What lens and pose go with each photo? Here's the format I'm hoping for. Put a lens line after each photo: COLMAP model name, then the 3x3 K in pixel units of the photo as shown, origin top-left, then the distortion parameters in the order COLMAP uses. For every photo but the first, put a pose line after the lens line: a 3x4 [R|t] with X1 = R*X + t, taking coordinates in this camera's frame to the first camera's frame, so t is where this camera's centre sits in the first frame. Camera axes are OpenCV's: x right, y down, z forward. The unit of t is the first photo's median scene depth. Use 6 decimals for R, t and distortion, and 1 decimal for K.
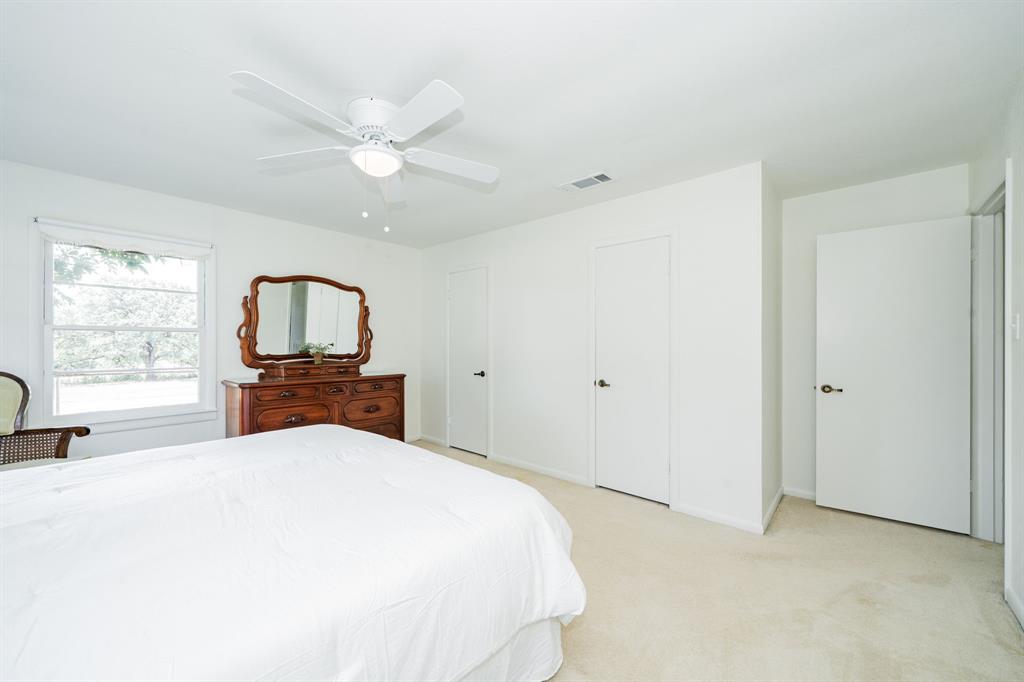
lens RADIAL K [[397.9, 0, 511.8], [0, 397.9, 343.1], [0, 0, 1]] dist [-0.002929, -0.000265]
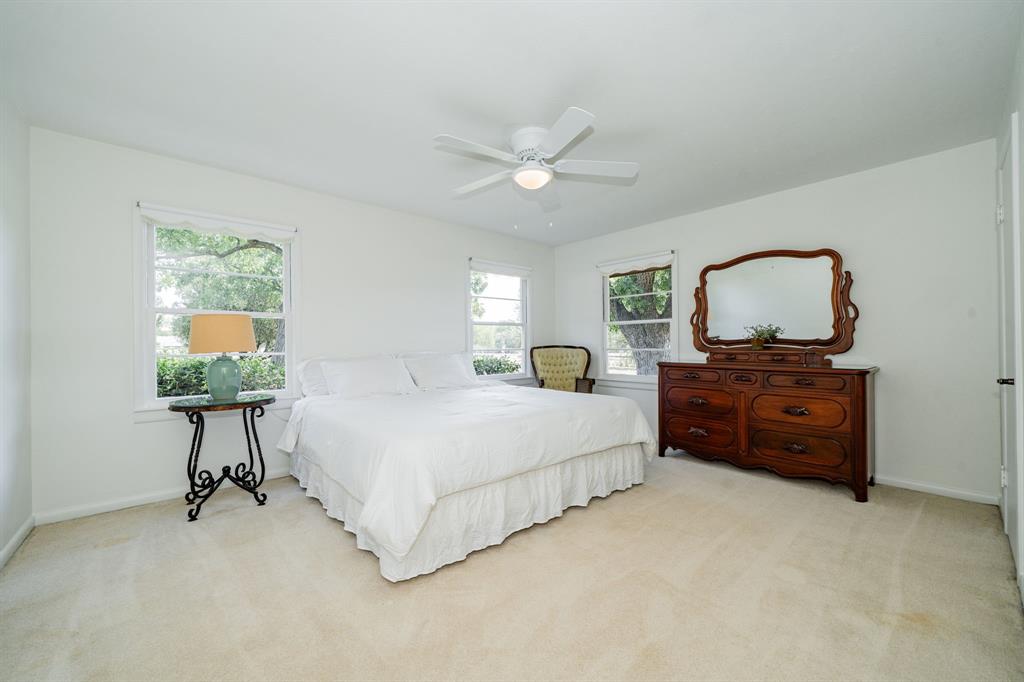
lens RADIAL K [[397.9, 0, 511.8], [0, 397.9, 343.1], [0, 0, 1]] dist [-0.002929, -0.000265]
pose [[-0.117212, 0.001328, -0.993106, 0.480355], [0.012407, 0.999923, -0.000128, 0.031655], [0.993029, -0.012337, -0.117220, 0.576781]]
